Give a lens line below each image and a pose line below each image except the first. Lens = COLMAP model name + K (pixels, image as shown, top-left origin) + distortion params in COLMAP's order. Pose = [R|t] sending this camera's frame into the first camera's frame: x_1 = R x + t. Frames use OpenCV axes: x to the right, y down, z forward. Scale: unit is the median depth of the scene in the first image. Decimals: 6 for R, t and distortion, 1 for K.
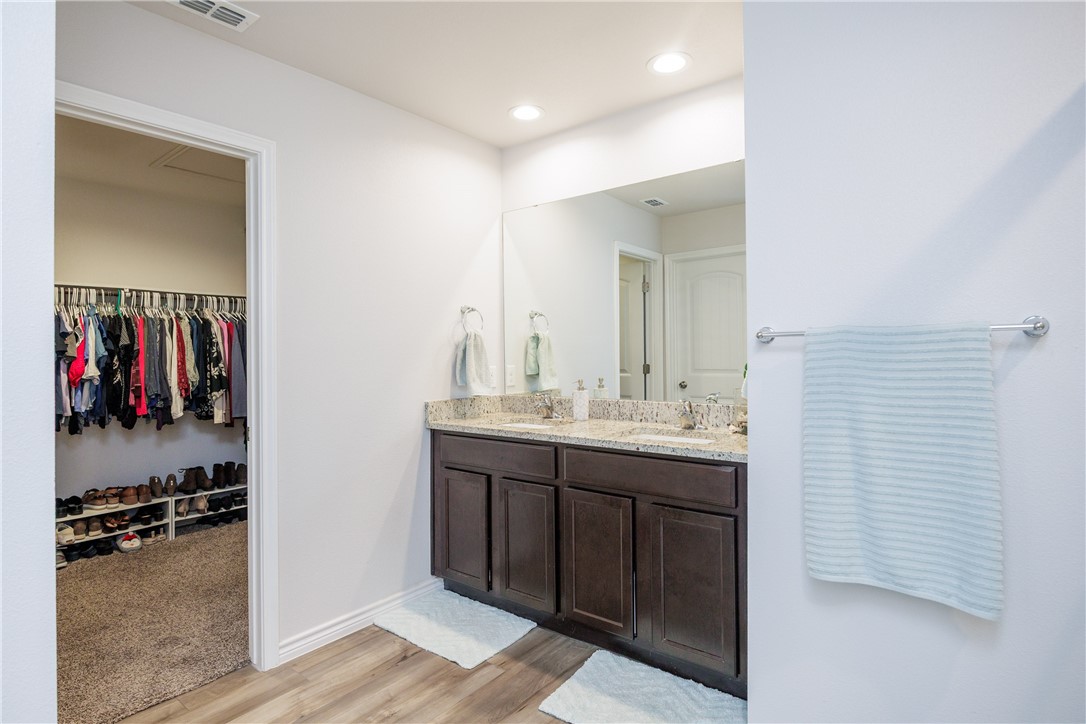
lens RADIAL K [[565.7, 0, 541.5], [0, 565.7, 353.8], [0, 0, 1]] dist [-0.001102, -0.000191]
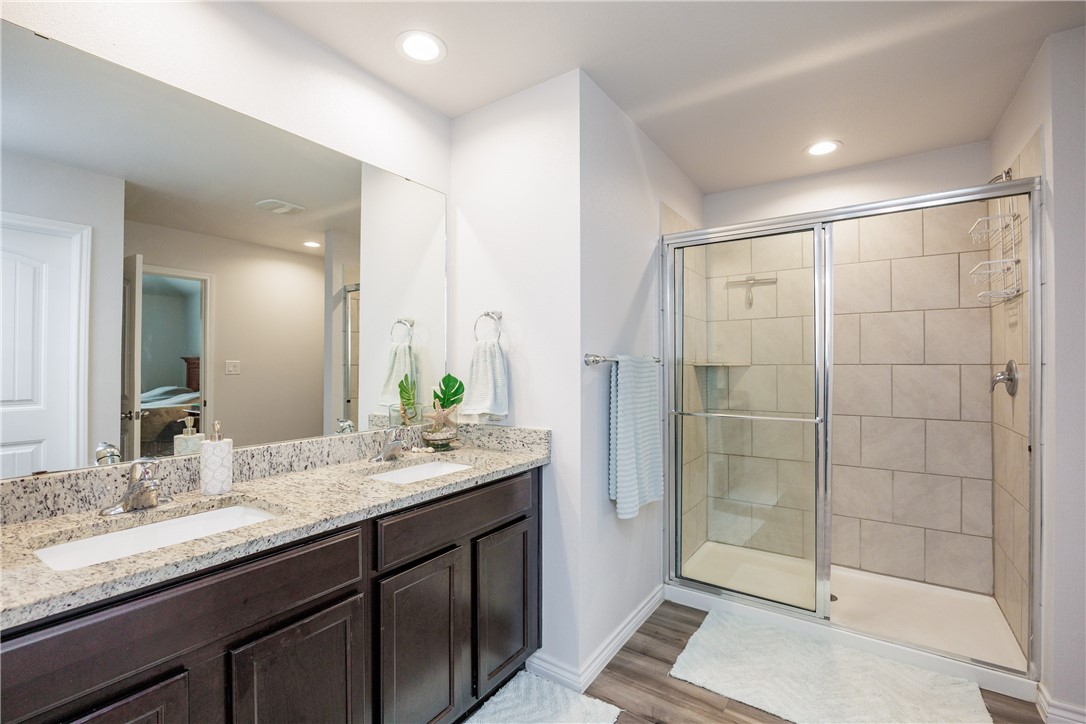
lens RADIAL K [[478.7, 0, 544.8], [0, 478.7, 363.1], [0, 0, 1]] dist [-0.017462, -0.000600]
pose [[-0.068861, 0.017579, 0.997471, -0.453857], [0.004719, 0.999839, -0.017295, -0.003319], [-0.997615, 0.003516, -0.068933, 0.739935]]
